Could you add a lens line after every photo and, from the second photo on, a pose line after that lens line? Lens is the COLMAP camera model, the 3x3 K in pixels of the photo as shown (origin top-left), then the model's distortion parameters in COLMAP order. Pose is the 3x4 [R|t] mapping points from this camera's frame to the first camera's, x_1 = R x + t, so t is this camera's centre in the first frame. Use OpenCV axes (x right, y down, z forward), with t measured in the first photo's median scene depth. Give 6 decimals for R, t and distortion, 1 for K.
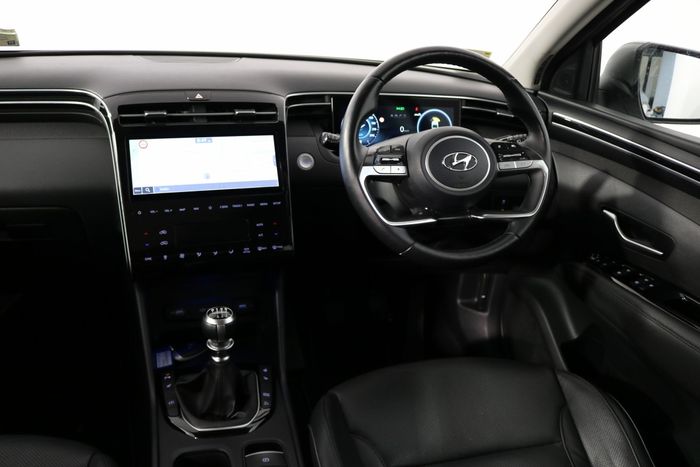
lens RADIAL K [[569.2, 0, 350.0], [0, 569.2, 233.5], [0, 0, 1]] dist [-0.144042, 0.087303]
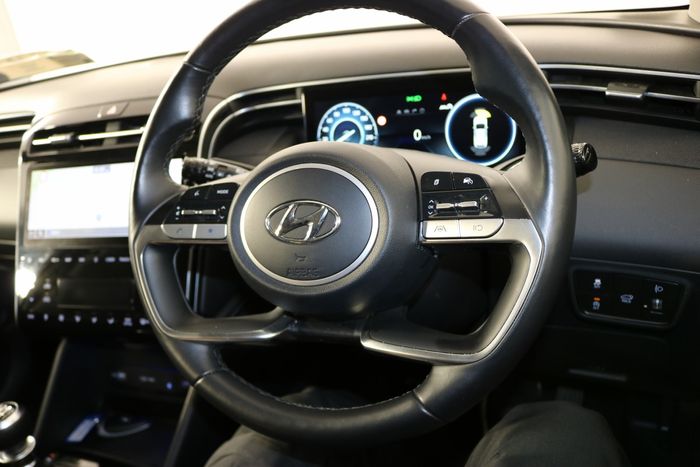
lens RADIAL K [[569.2, 0, 350.0], [0, 569.2, 233.5], [0, 0, 1]] dist [-0.144042, 0.087303]
pose [[0.783076, 0.069011, -0.618085, 0.461722], [-0.048347, 0.997572, 0.050130, -0.129230], [0.620044, -0.009373, 0.784511, 0.597335]]
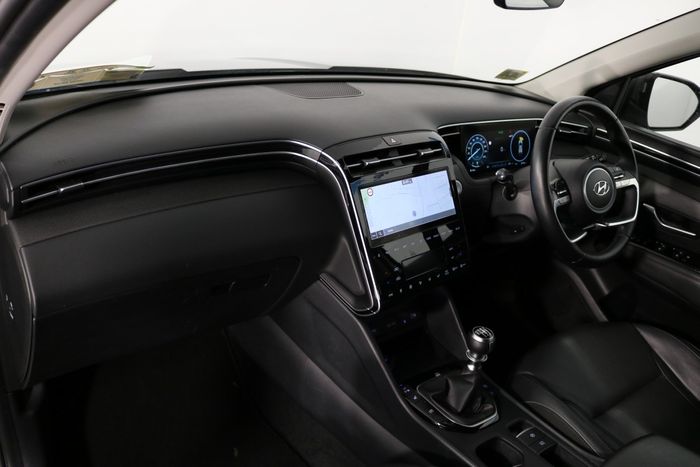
lens RADIAL K [[569.2, 0, 350.0], [0, 569.2, 233.5], [0, 0, 1]] dist [-0.144042, 0.087303]
pose [[0.939543, -0.110700, 0.324043, -0.725330], [0.078173, 0.990654, 0.111773, -0.192996], [-0.333388, -0.079684, 0.939416, -0.040750]]
